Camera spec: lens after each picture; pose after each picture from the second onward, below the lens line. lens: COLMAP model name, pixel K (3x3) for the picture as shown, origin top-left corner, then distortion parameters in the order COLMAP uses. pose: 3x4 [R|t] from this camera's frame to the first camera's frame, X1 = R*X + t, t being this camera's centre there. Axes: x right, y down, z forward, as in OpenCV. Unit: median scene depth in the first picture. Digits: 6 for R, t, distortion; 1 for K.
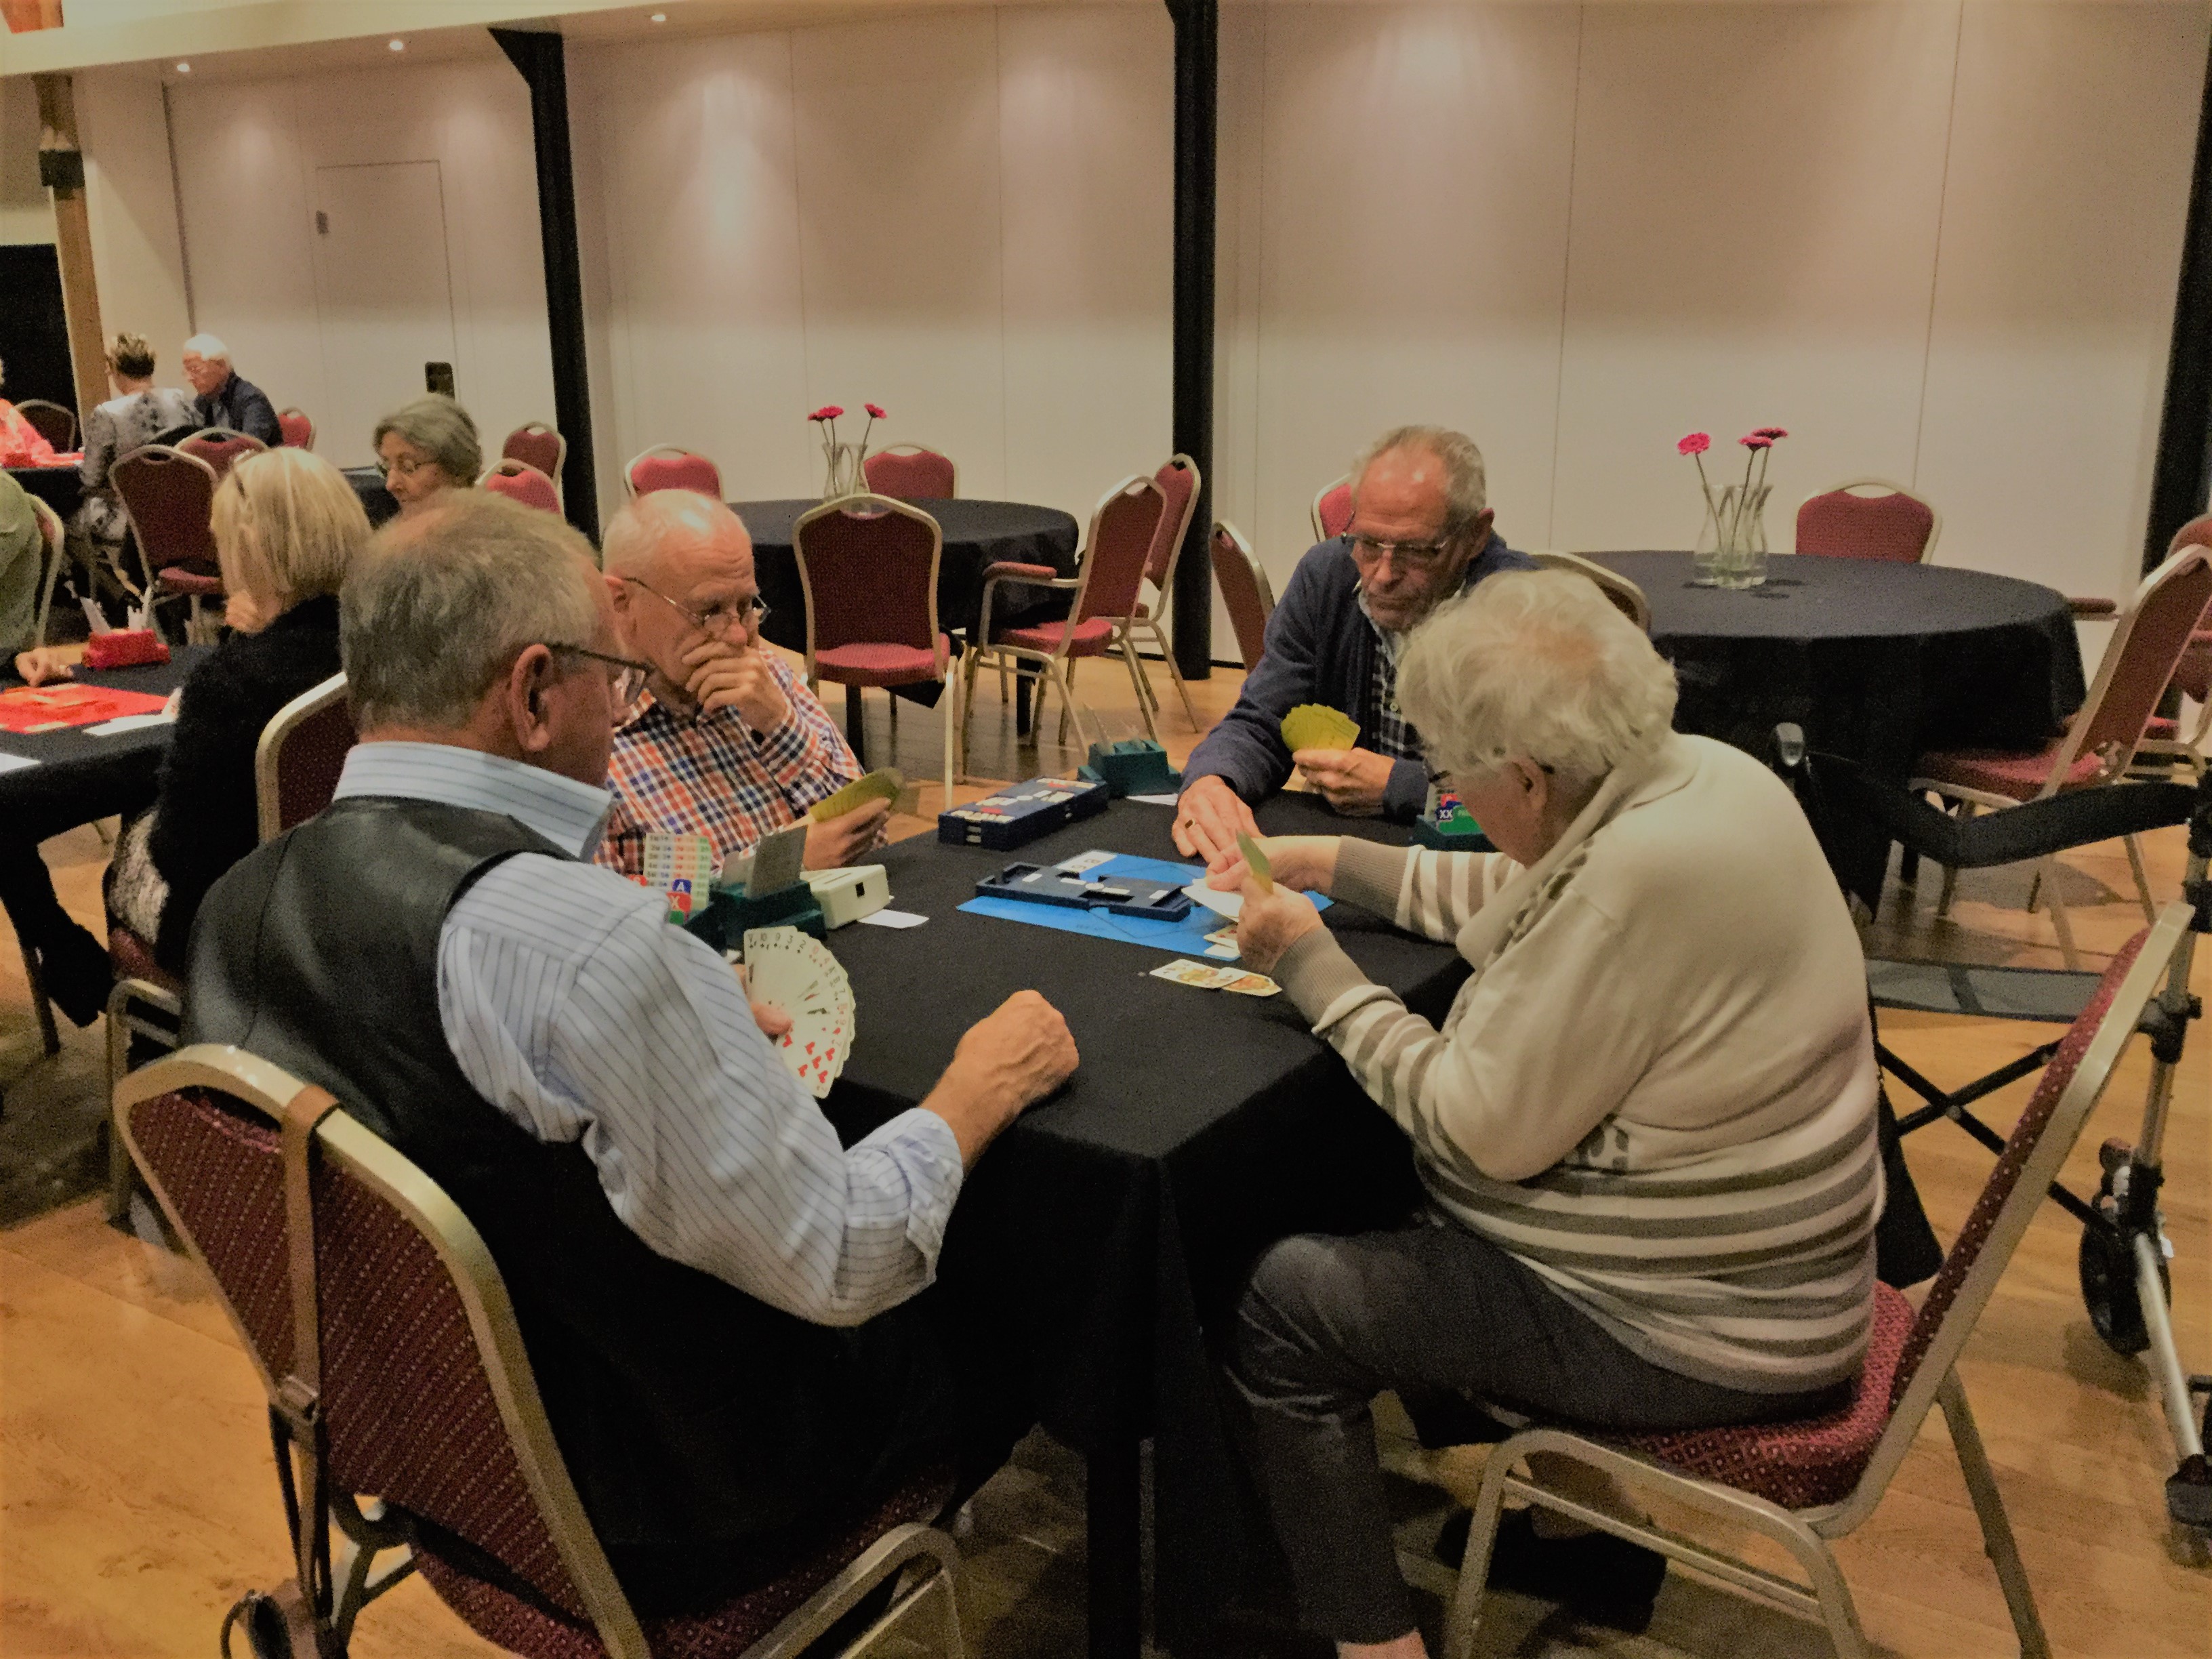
lens RADIAL K [[1969.2, 0, 1106.0], [0, 1969.2, 829.5], [0, 0, 1]] dist [0.113262, -0.183293]
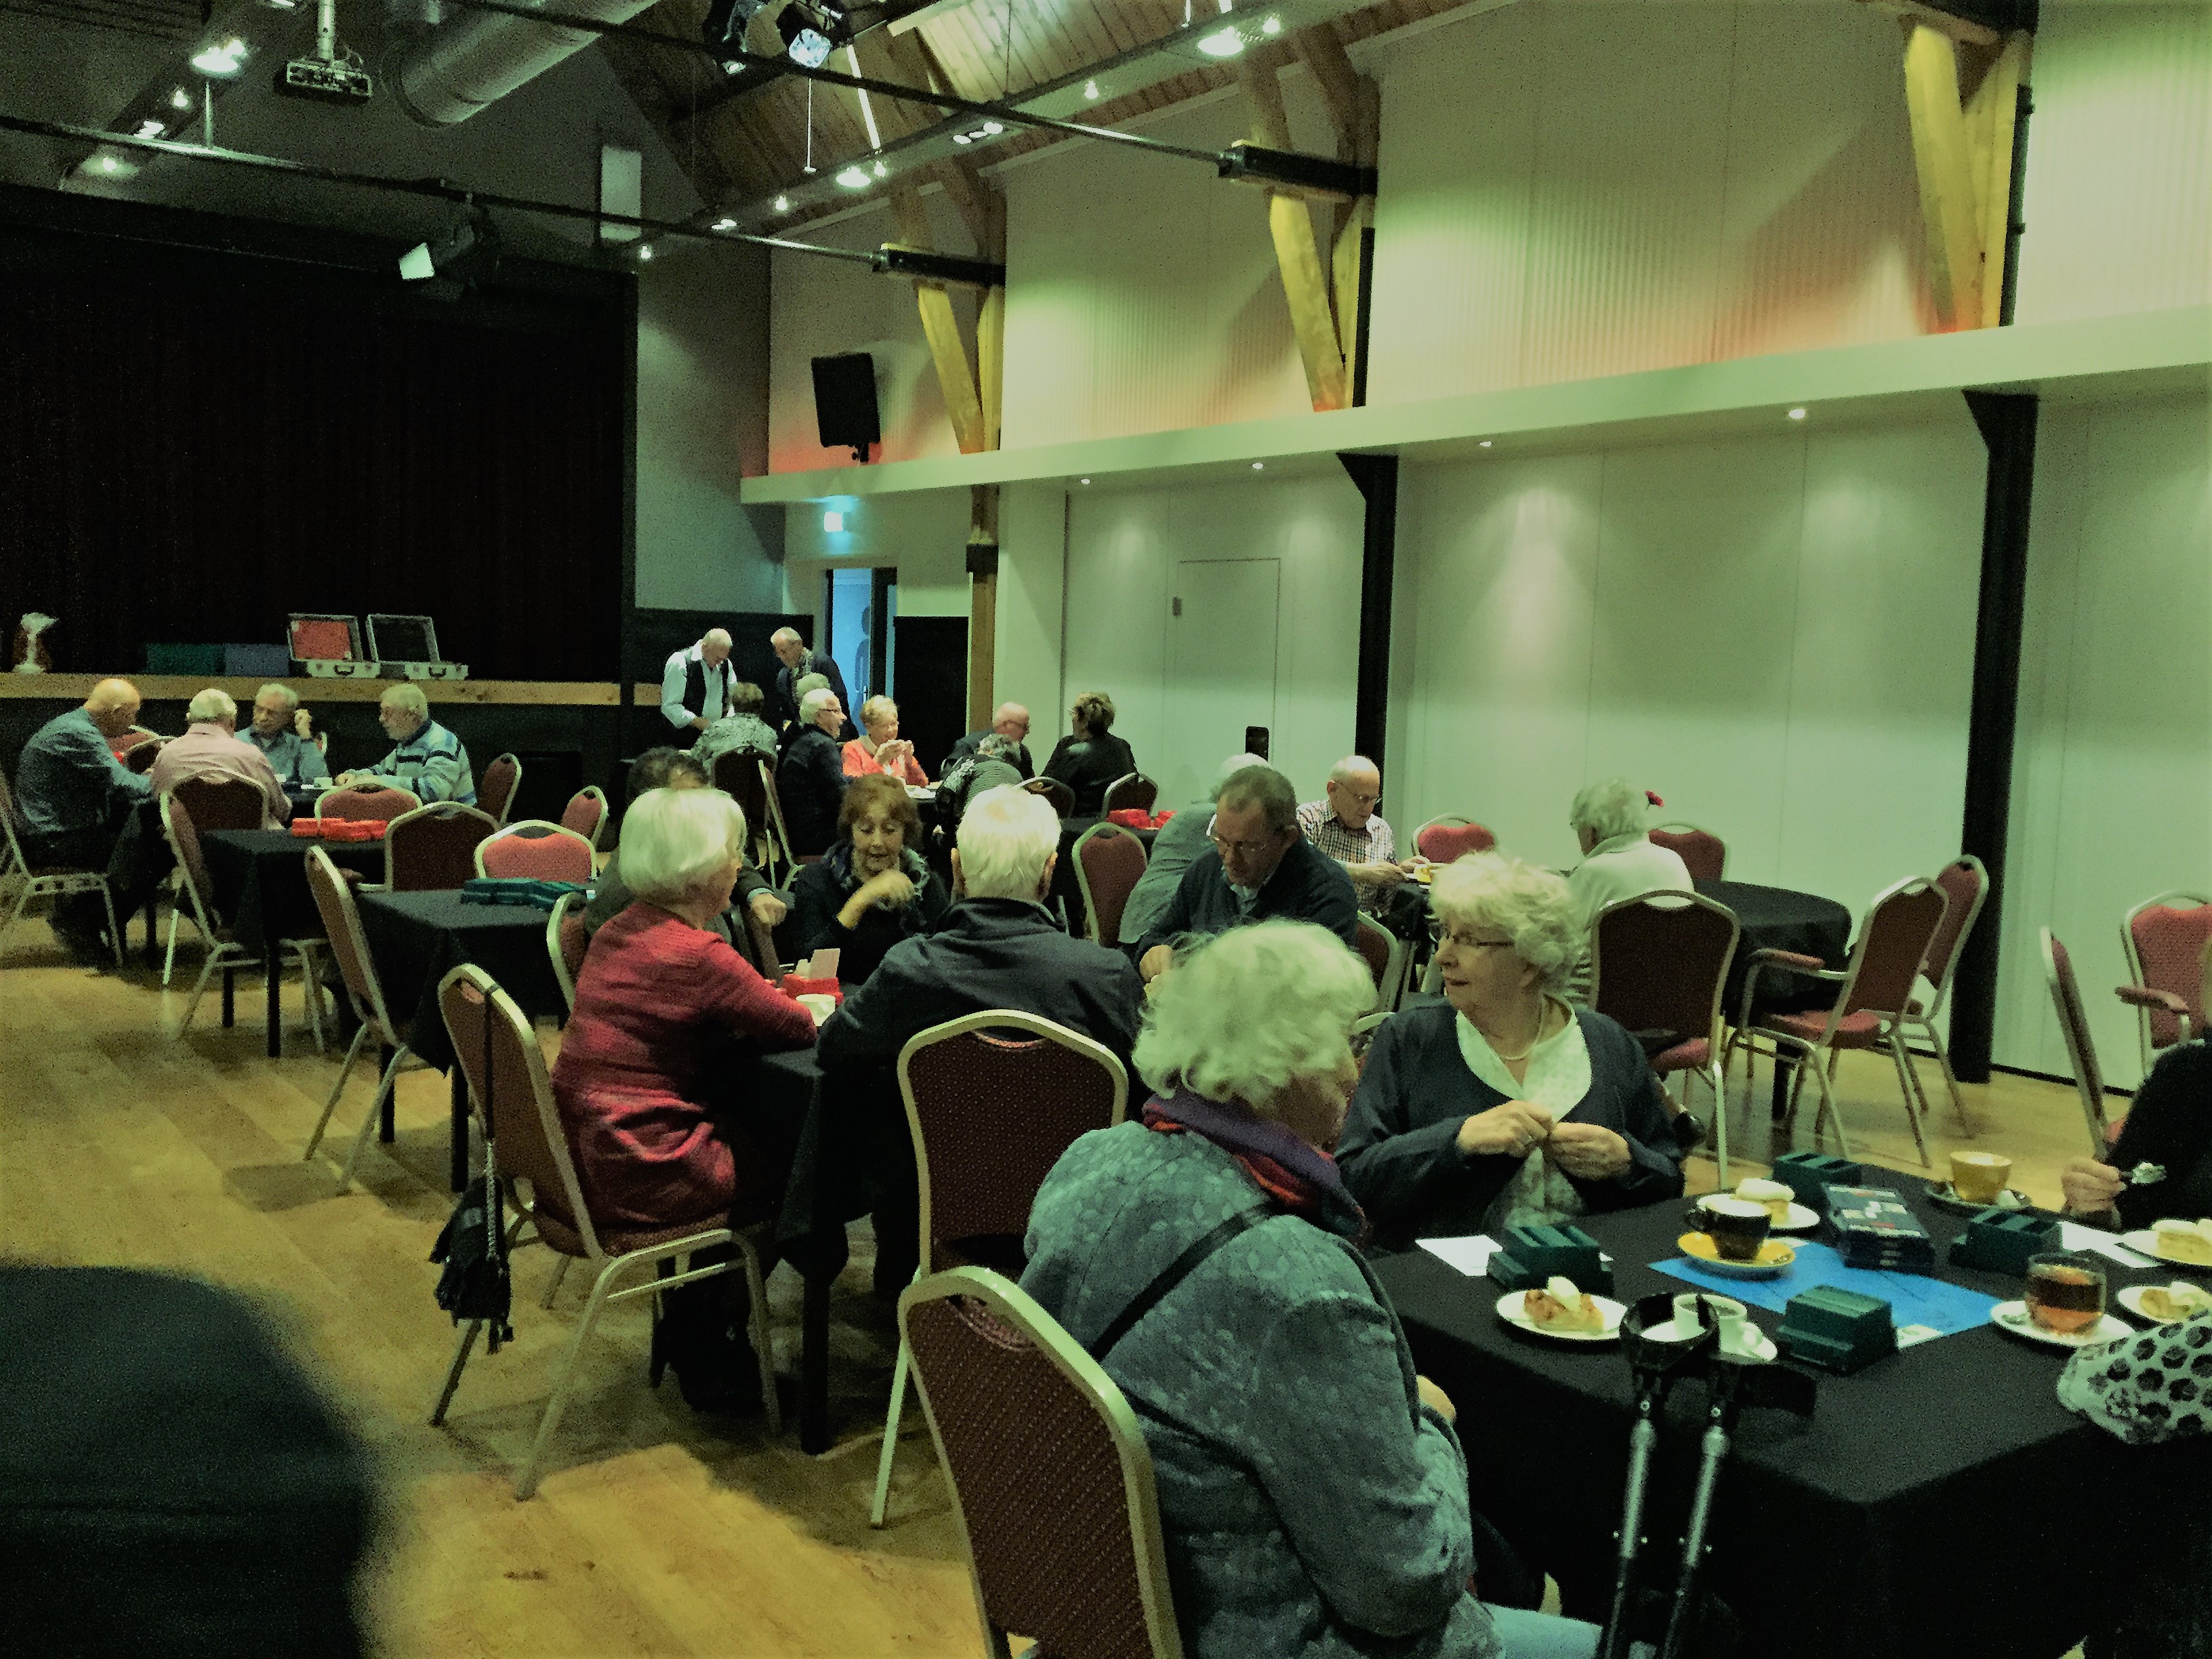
lens RADIAL K [[1969.2, 0, 1106.0], [0, 1969.2, 829.5], [0, 0, 1]] dist [0.113262, -0.183293]
pose [[0.928055, 0.065620, -0.366616, 0.002874], [-0.127800, 0.980698, -0.147980, 0.001591], [0.349830, 0.184187, 0.918528, -0.076247]]
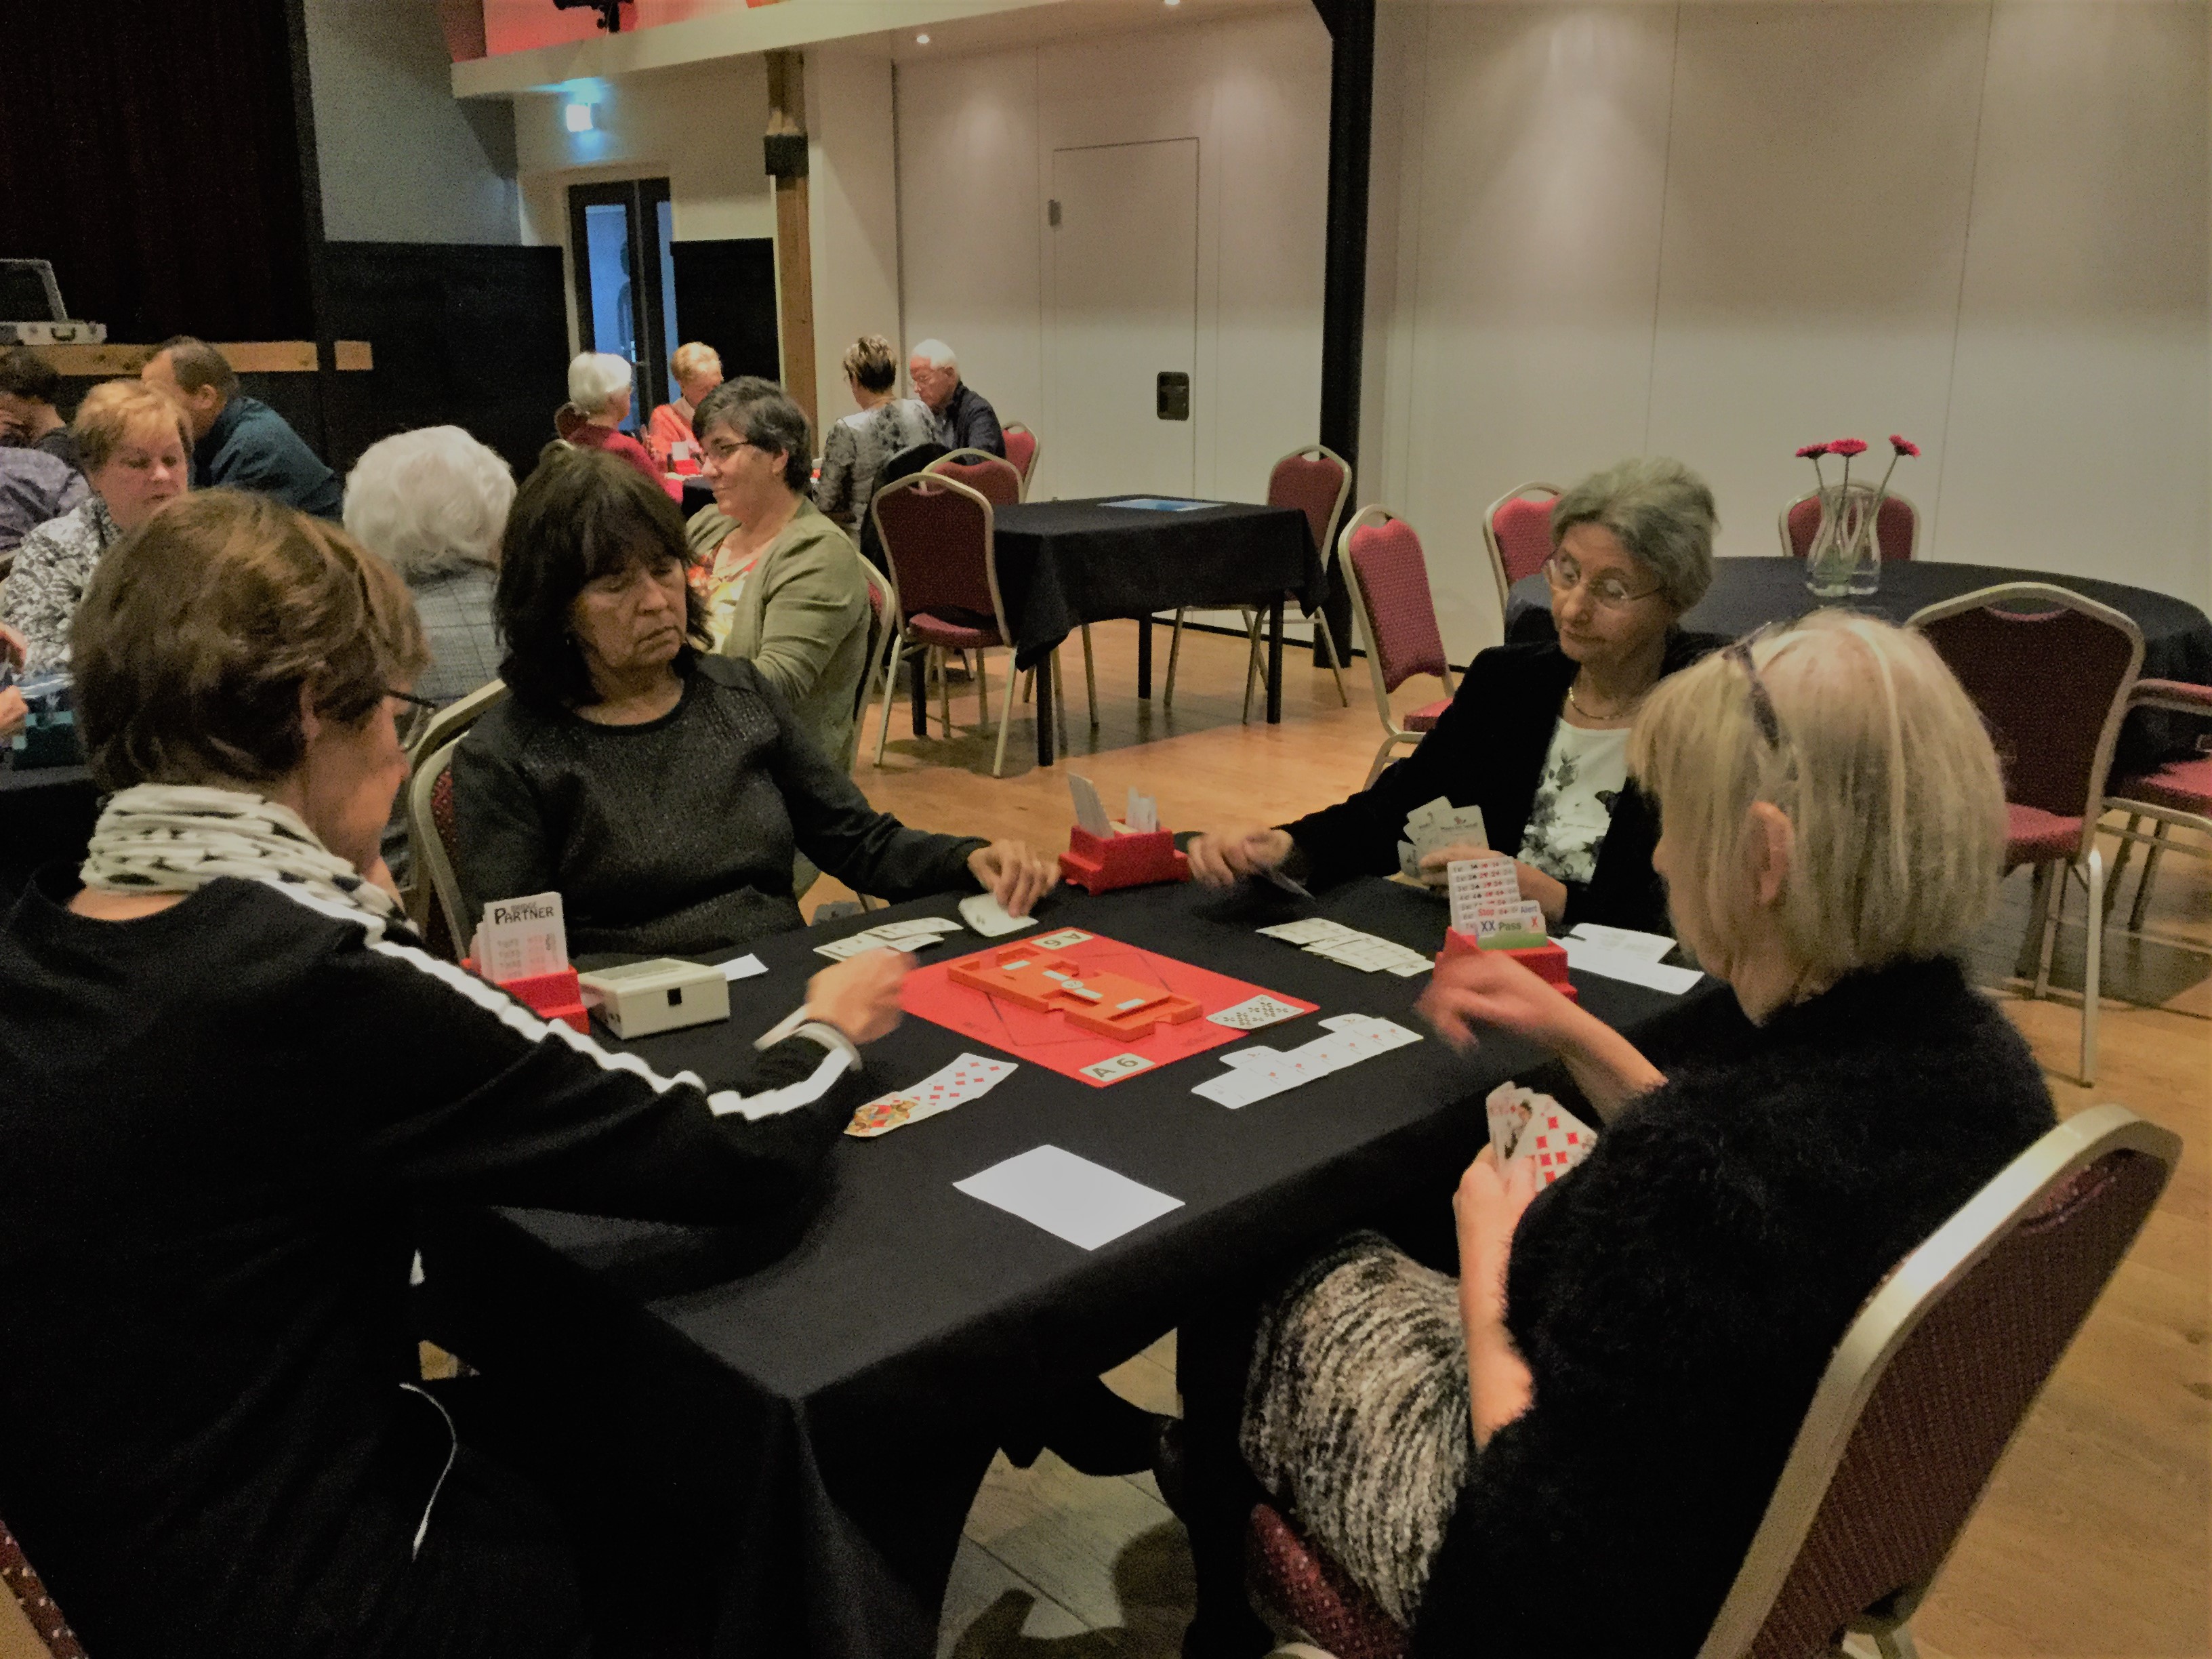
lens RADIAL K [[1969.2, 0, 1106.0], [0, 1969.2, 829.5], [0, 0, 1]] dist [0.113262, -0.183293]
pose [[0.965176, 0.069126, -0.252301, -0.181914], [-0.068718, 0.997582, 0.010440, -0.056014], [0.252413, 0.007261, 0.967592, 0.212846]]
